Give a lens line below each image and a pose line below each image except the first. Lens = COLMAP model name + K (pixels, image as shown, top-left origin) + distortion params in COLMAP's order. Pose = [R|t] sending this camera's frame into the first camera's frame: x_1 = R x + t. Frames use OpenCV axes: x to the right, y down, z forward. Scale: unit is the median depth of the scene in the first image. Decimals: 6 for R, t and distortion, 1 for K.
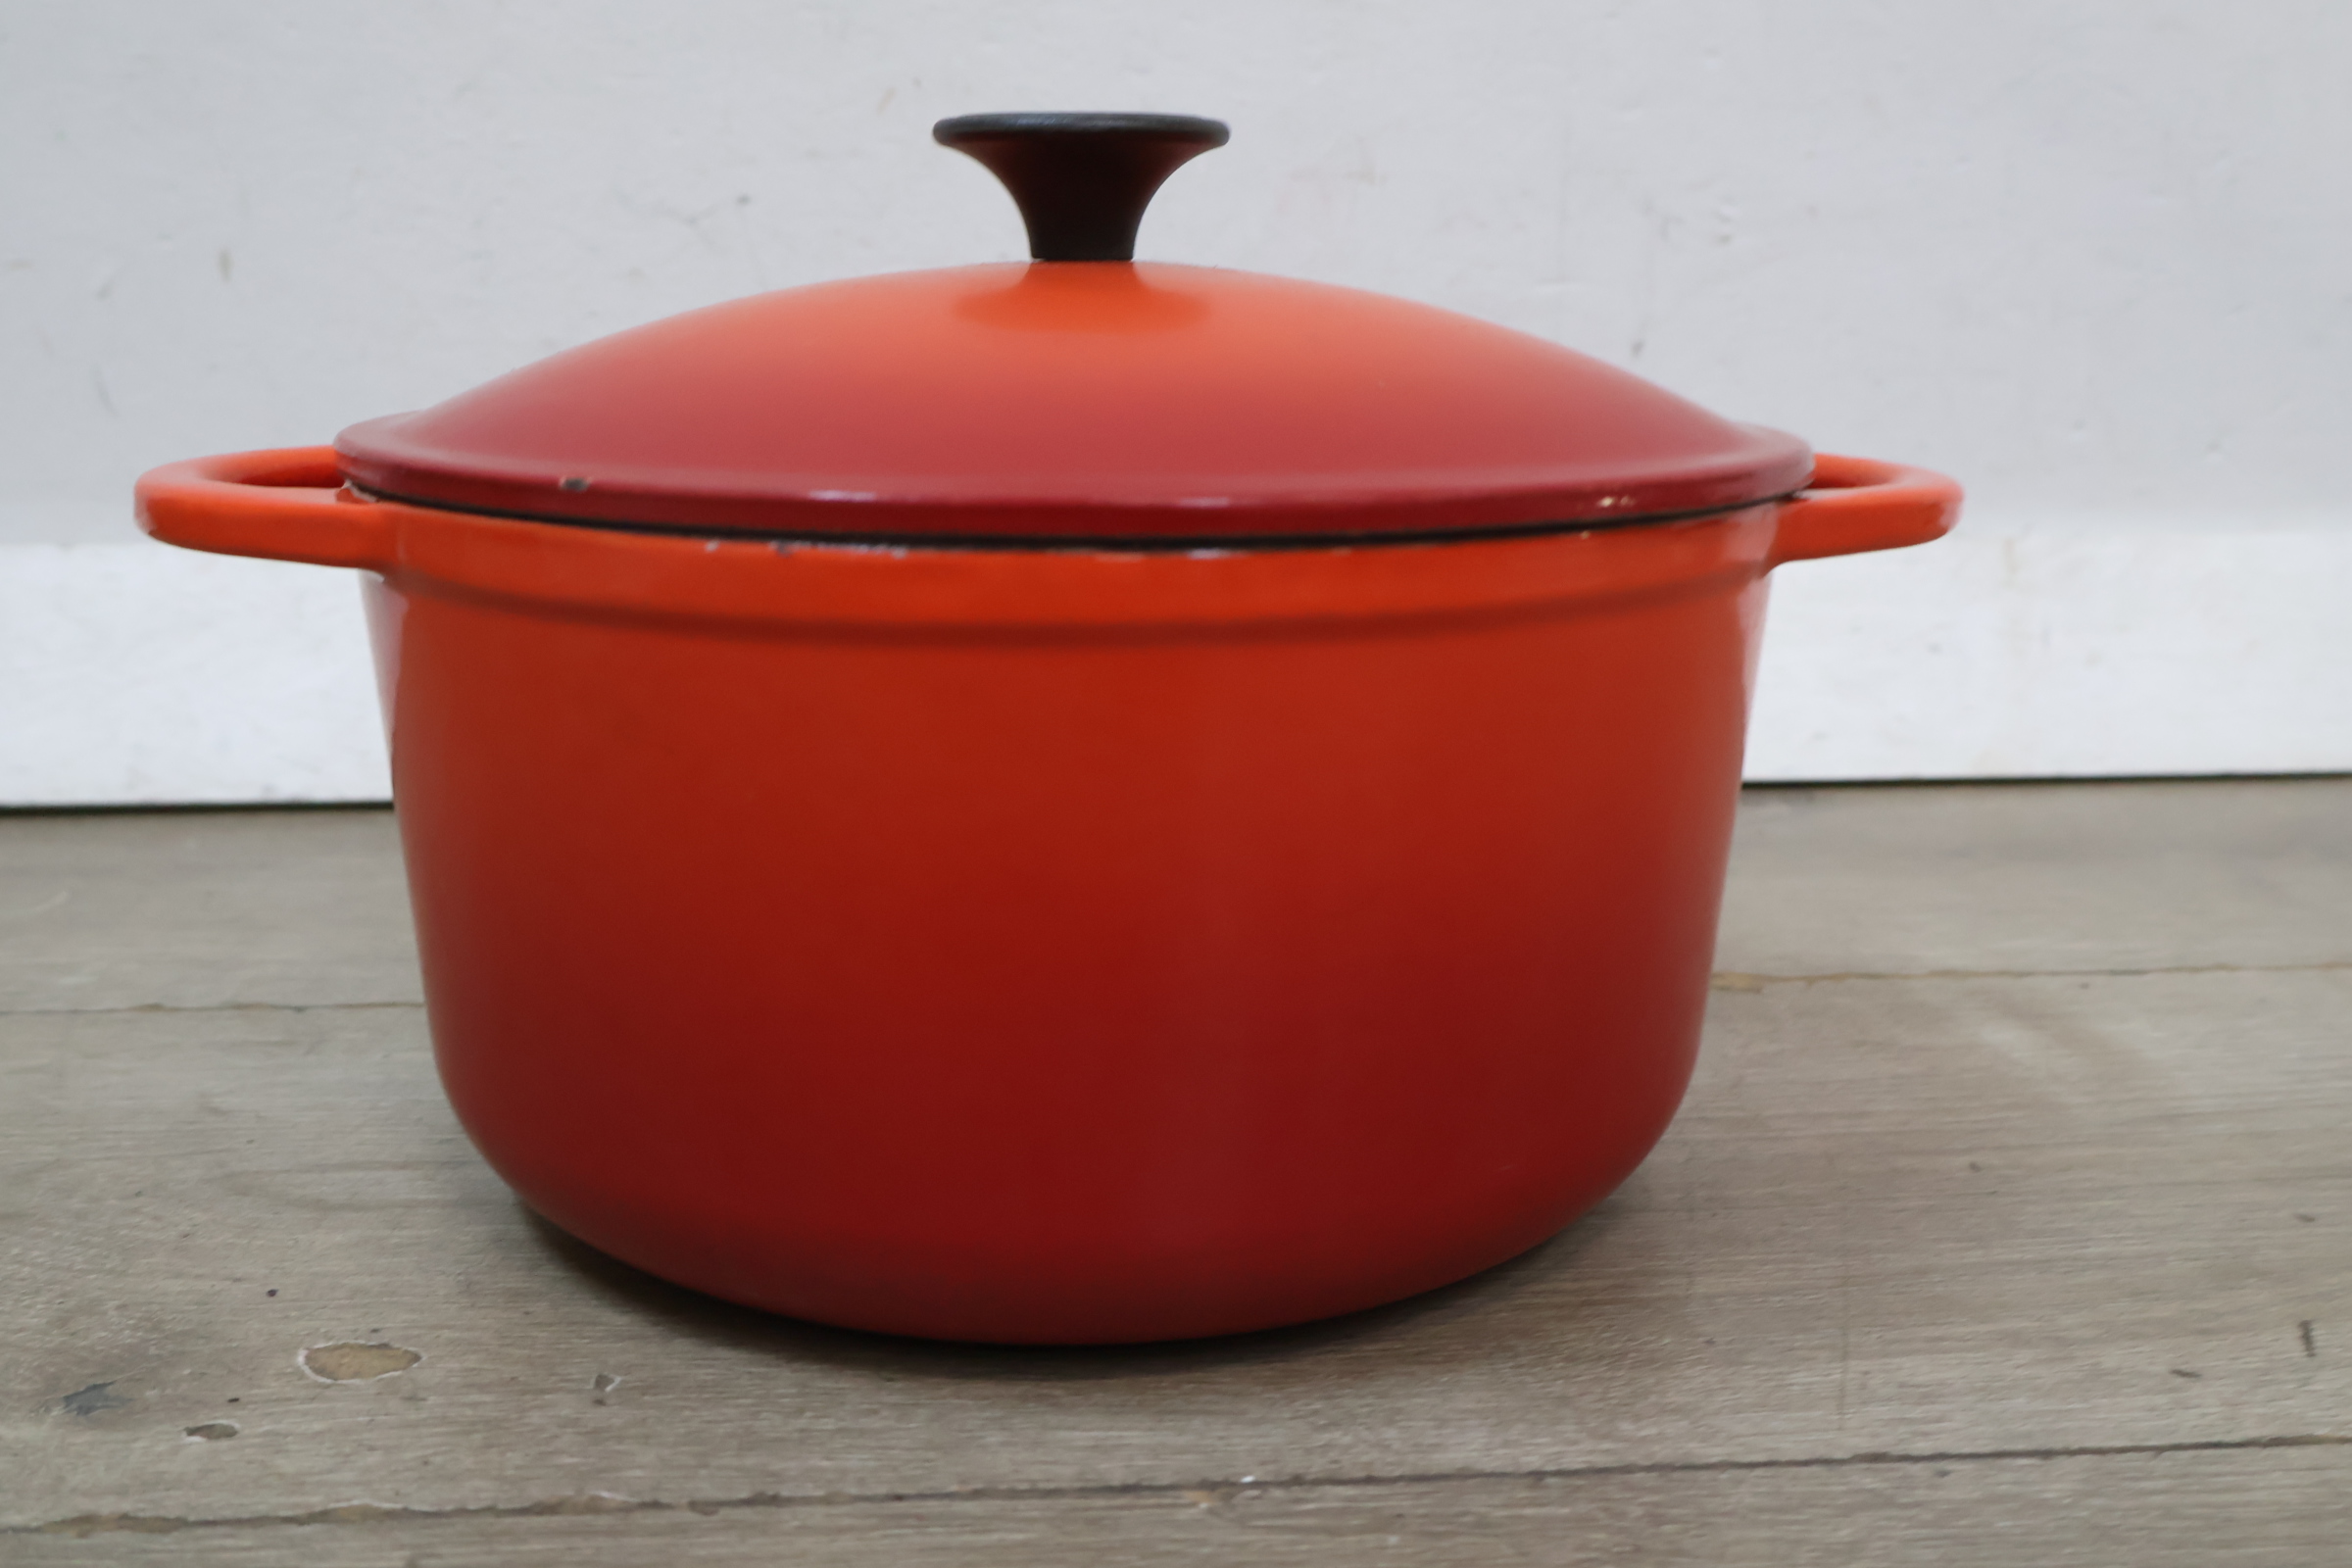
lens RADIAL K [[2342.3, 0, 1154.0], [0, 2342.3, 785.5], [0, 0, 1]] dist [0.008698, 0.000000]
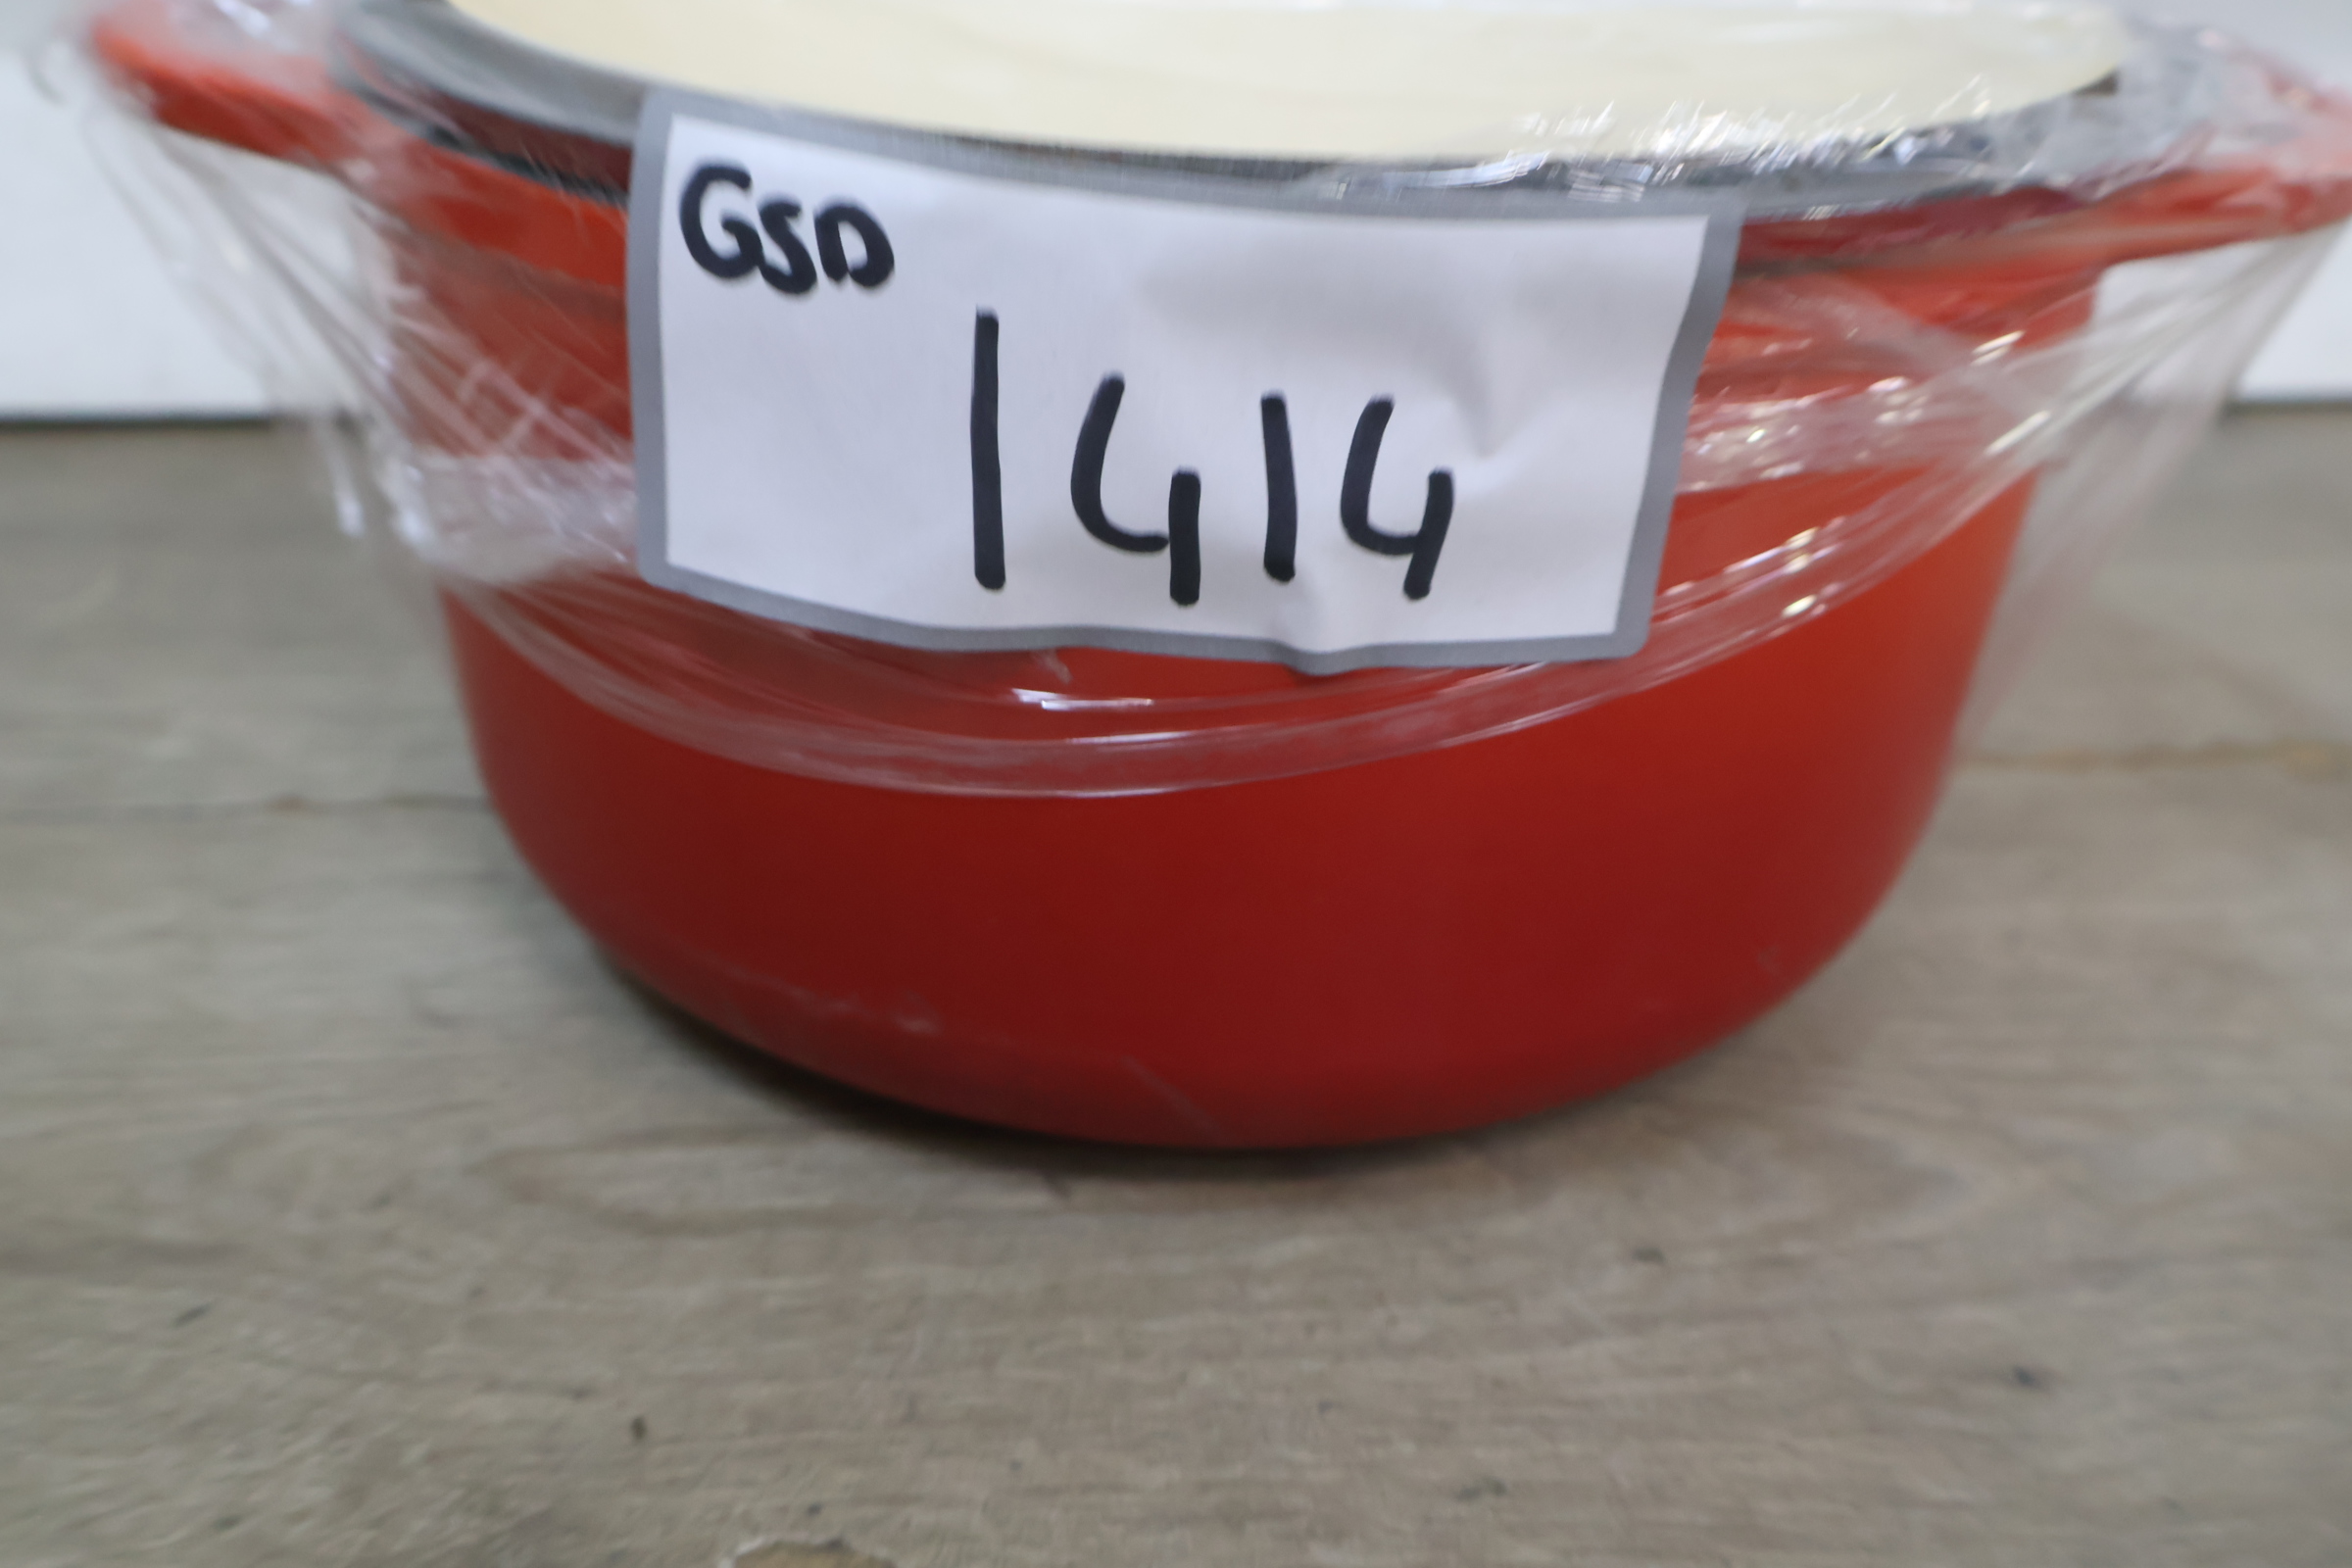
lens RADIAL K [[2342.3, 0, 1165.2], [0, 2342.3, 792.3], [0, 0, 1]] dist [0.008698, 0.000000]
pose [[0.998742, 0.007164, 0.049628, -0.267831], [-0.020170, 0.963538, 0.266809, -0.165215], [-0.045907, -0.267474, 0.962471, 0.386108]]
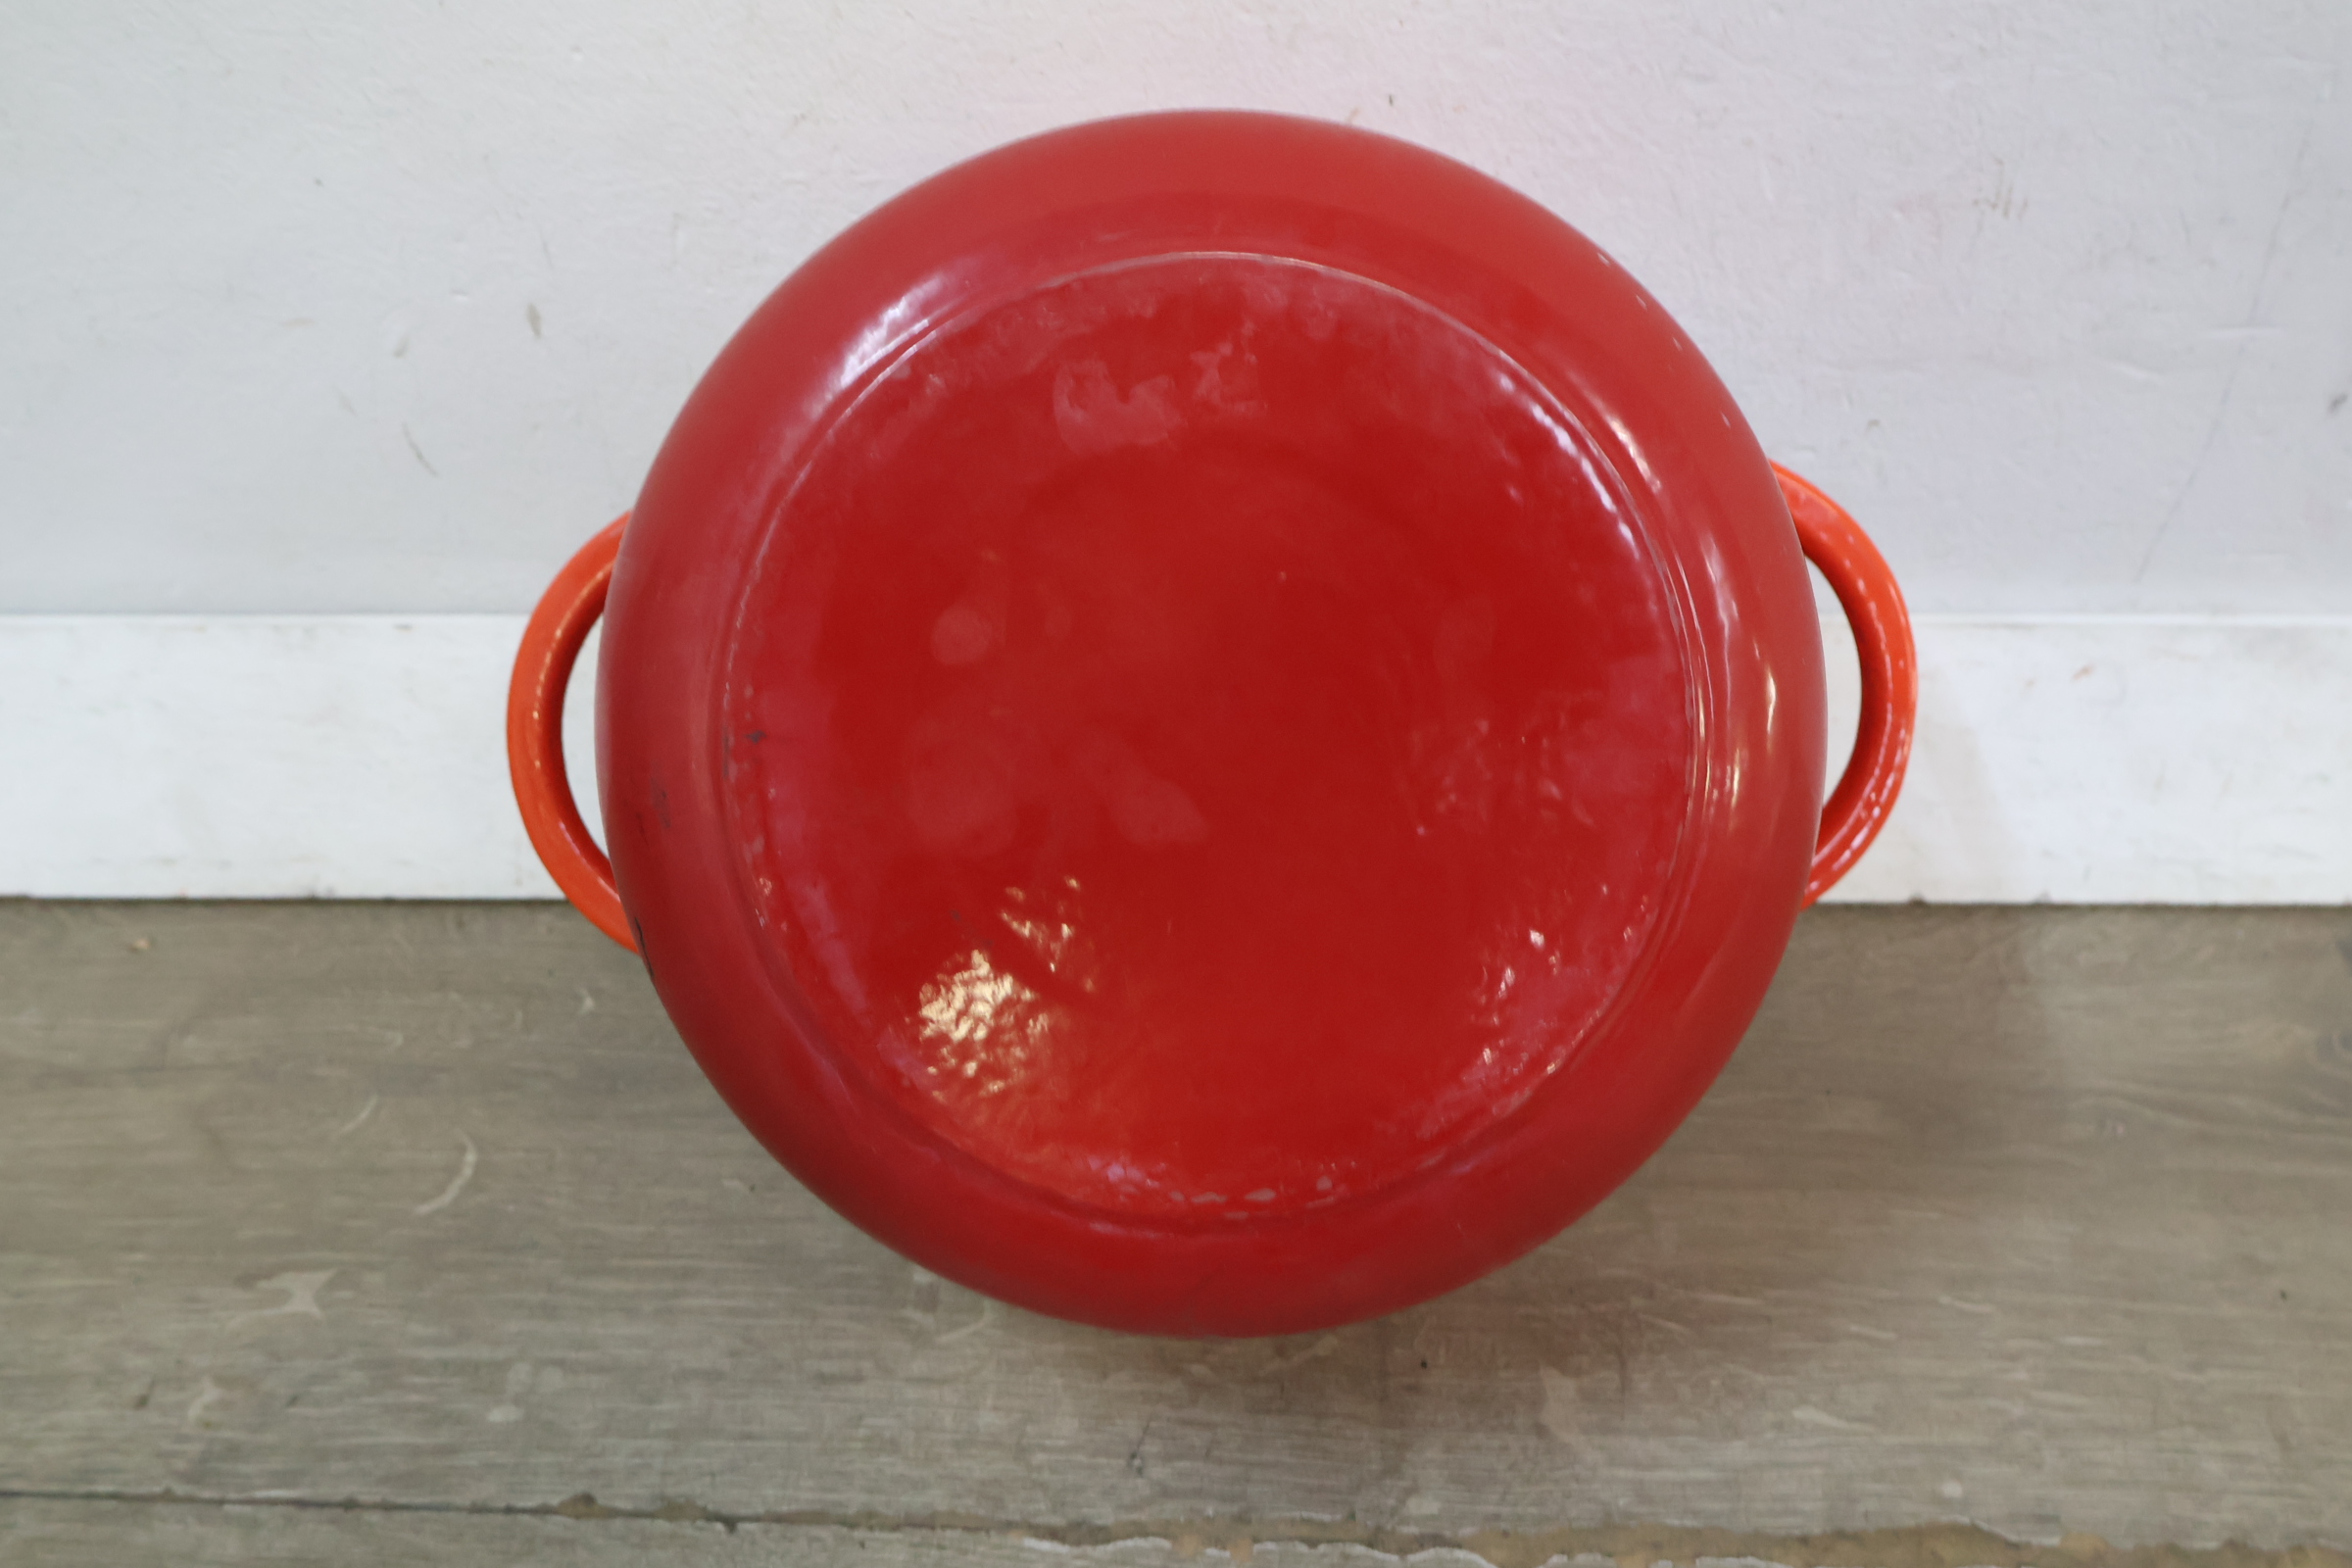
lens RADIAL K [[2342.3, 0, 1165.9], [0, 2342.3, 787.8], [0, 0, 1]] dist [0.008698, 0.000000]
pose [[0.988537, 0.062259, -0.137546, -0.109081], [0.009824, 0.882566, 0.470086, -0.892272], [0.150660, -0.466048, 0.871837, 0.476711]]
